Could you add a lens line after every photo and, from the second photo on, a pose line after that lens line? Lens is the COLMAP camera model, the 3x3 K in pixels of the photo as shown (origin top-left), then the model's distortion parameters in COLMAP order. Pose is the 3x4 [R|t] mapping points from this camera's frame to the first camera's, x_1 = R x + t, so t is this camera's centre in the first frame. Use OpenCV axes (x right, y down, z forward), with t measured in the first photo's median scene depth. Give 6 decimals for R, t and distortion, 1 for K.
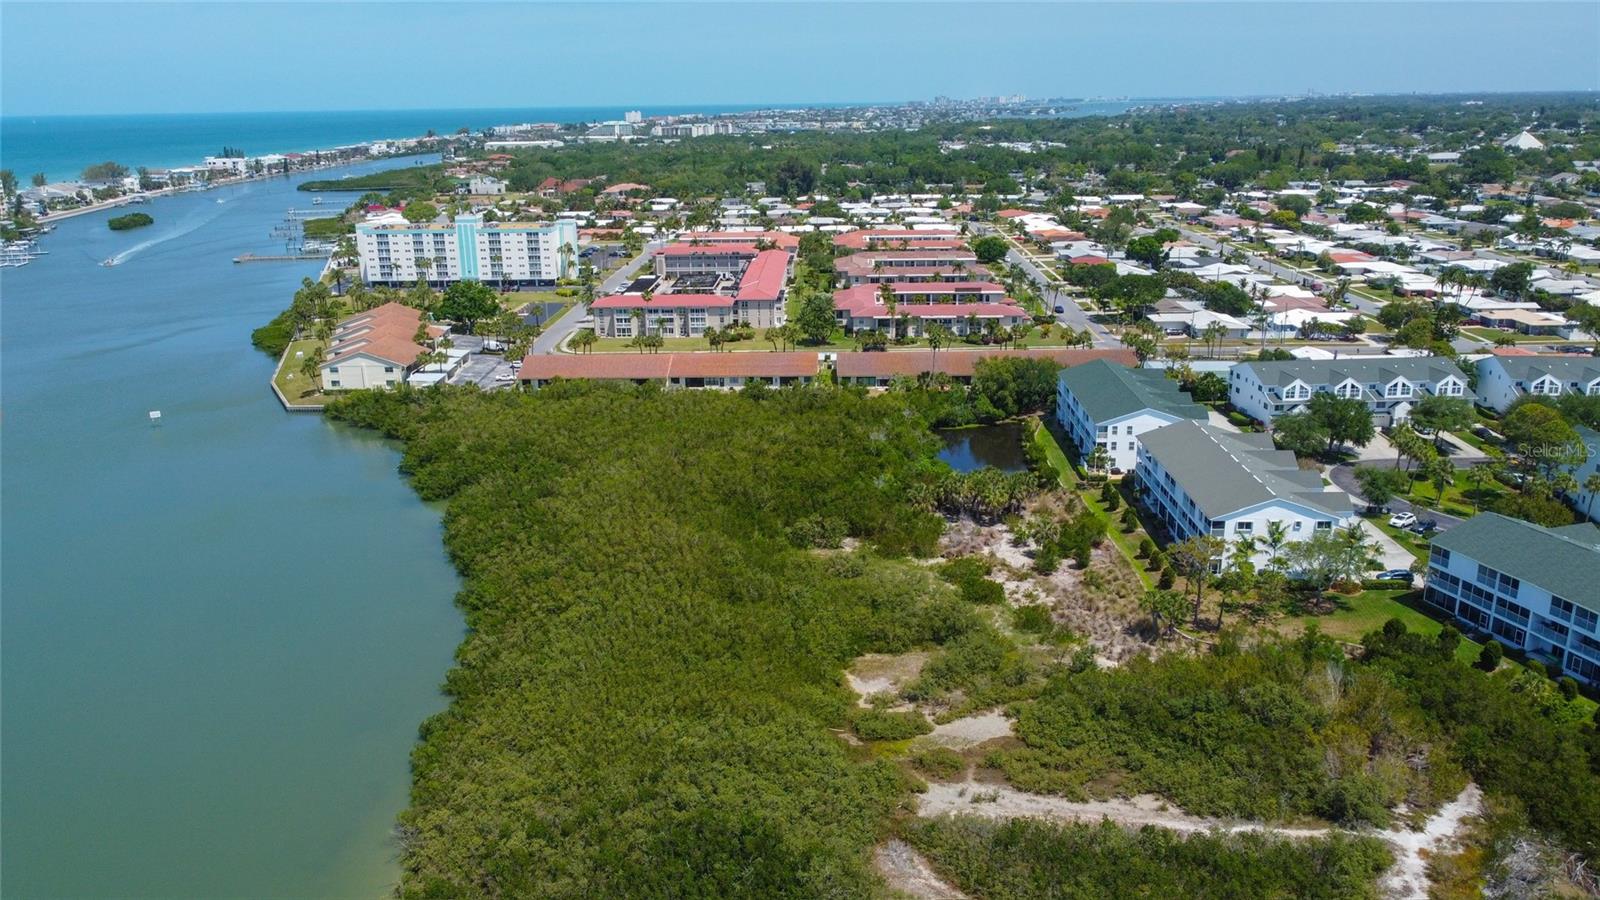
lens RADIAL K [[1205.2, 0, 798.3], [0, 1205.2, 450.9], [0, 0, 1]] dist [-0.000479, -0.007065]
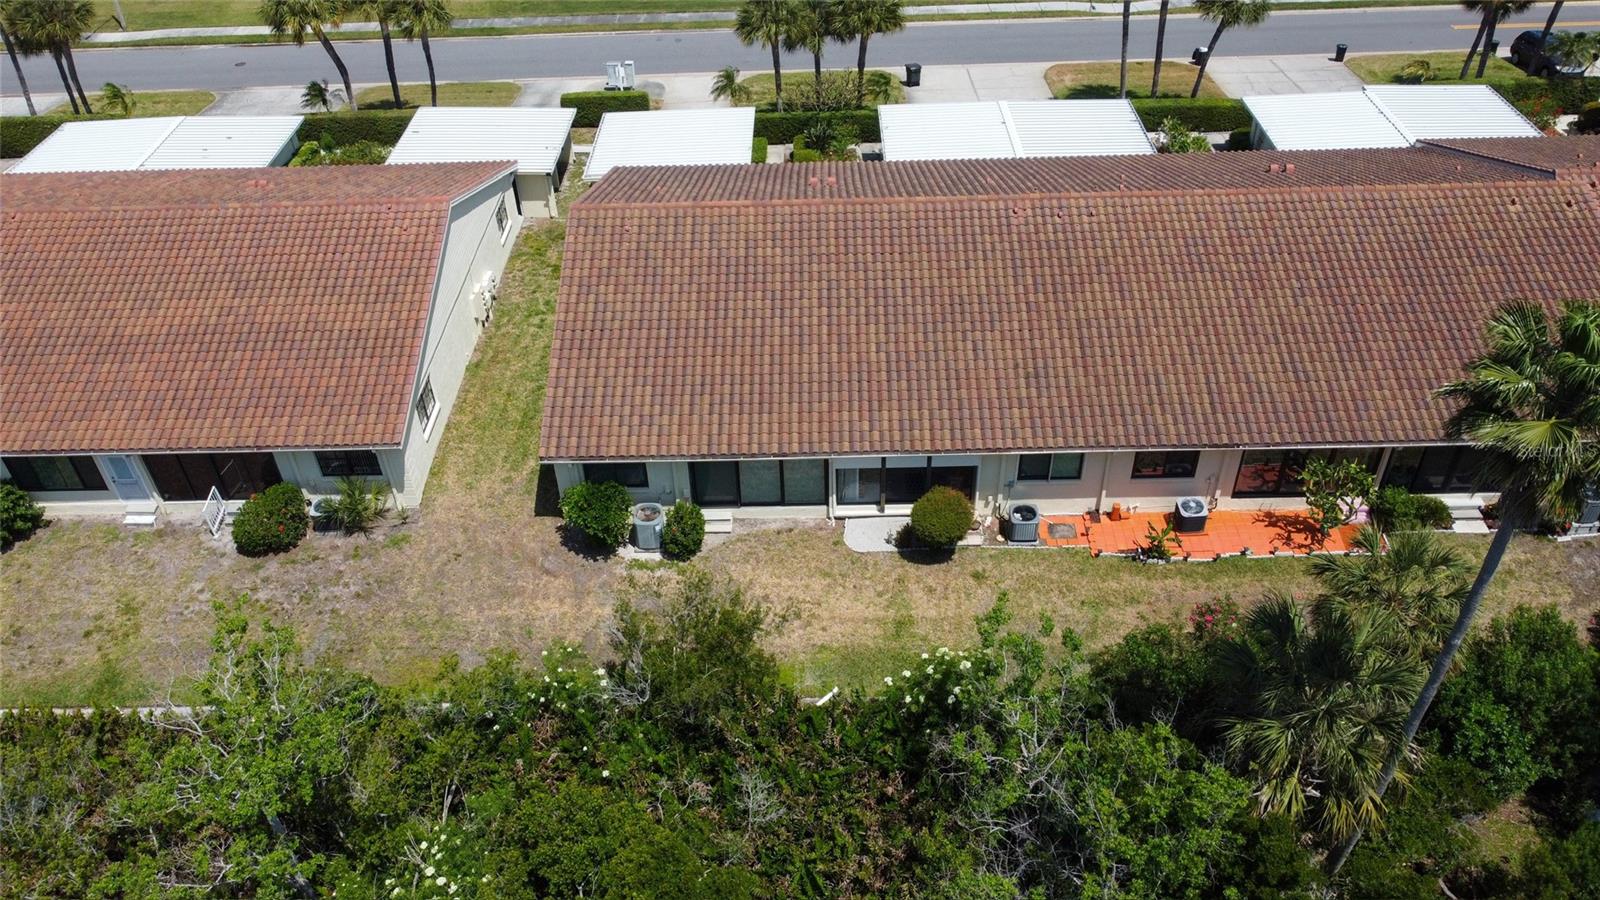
lens RADIAL K [[1205.2, 0, 801.9], [0, 1205.2, 448.0], [0, 0, 1]] dist [-0.000479, -0.007065]
pose [[0.999615, -0.026486, 0.008271, 0.023227], [0.021174, 0.920767, 0.389538, -0.044301], [-0.017933, -0.389213, 0.920973, 0.337523]]
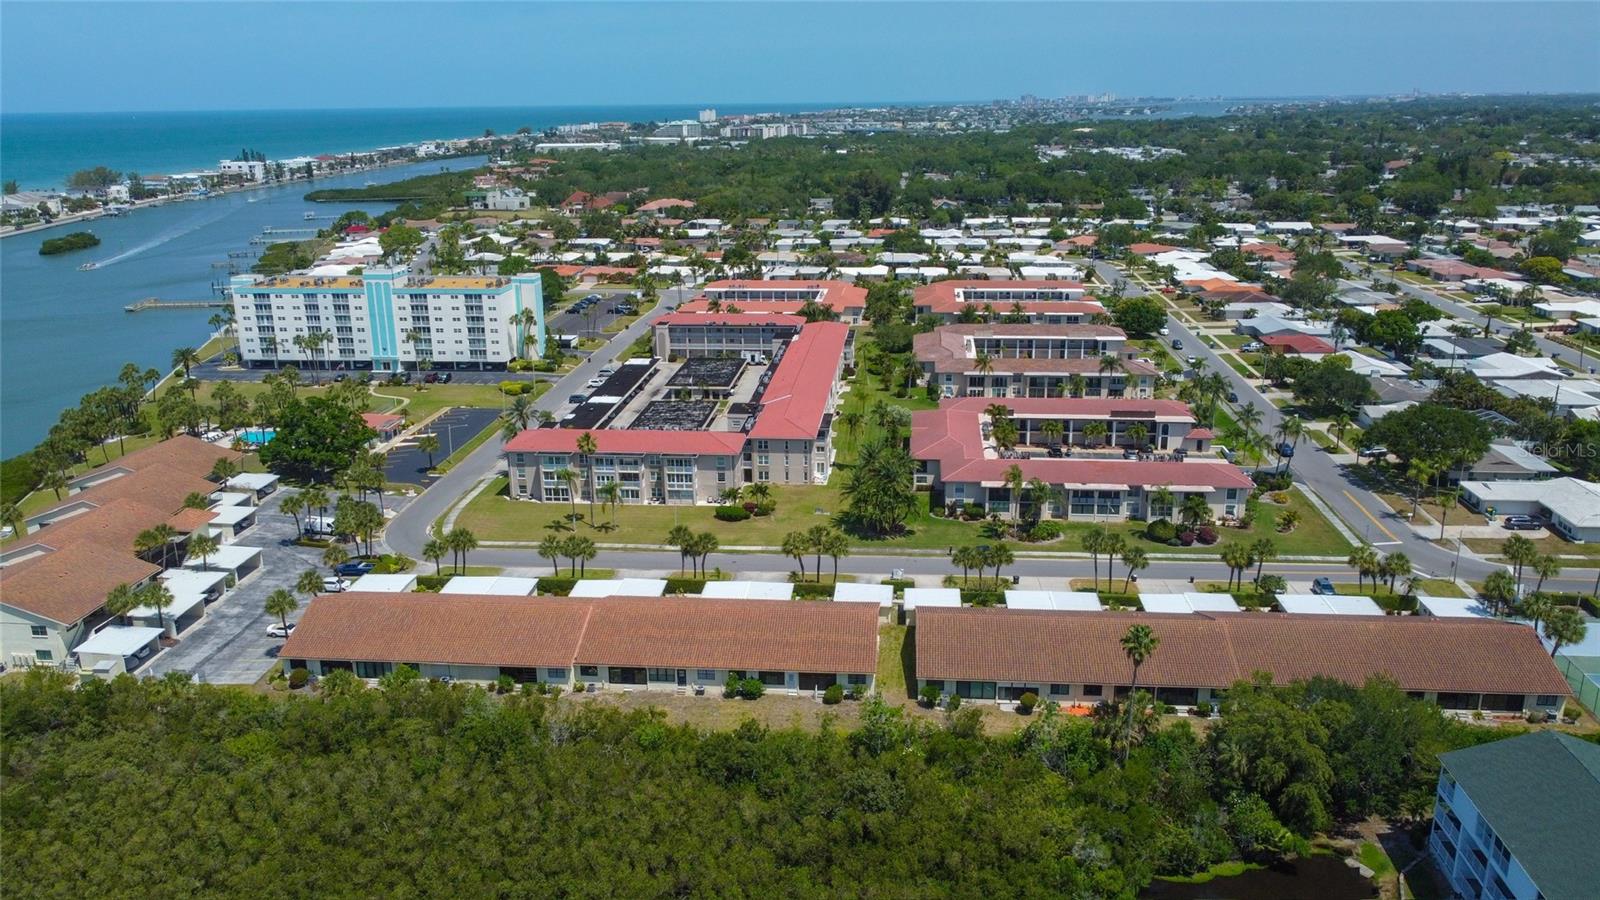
lens RADIAL K [[1205.2, 0, 802.2], [0, 1205.2, 449.1], [0, 0, 1]] dist [-0.000479, -0.007065]
pose [[0.998019, 0.020310, -0.059545, 0.005244], [-0.020302, 0.999794, 0.000748, -0.059144], [0.059548, 0.000462, 0.998225, 0.198070]]
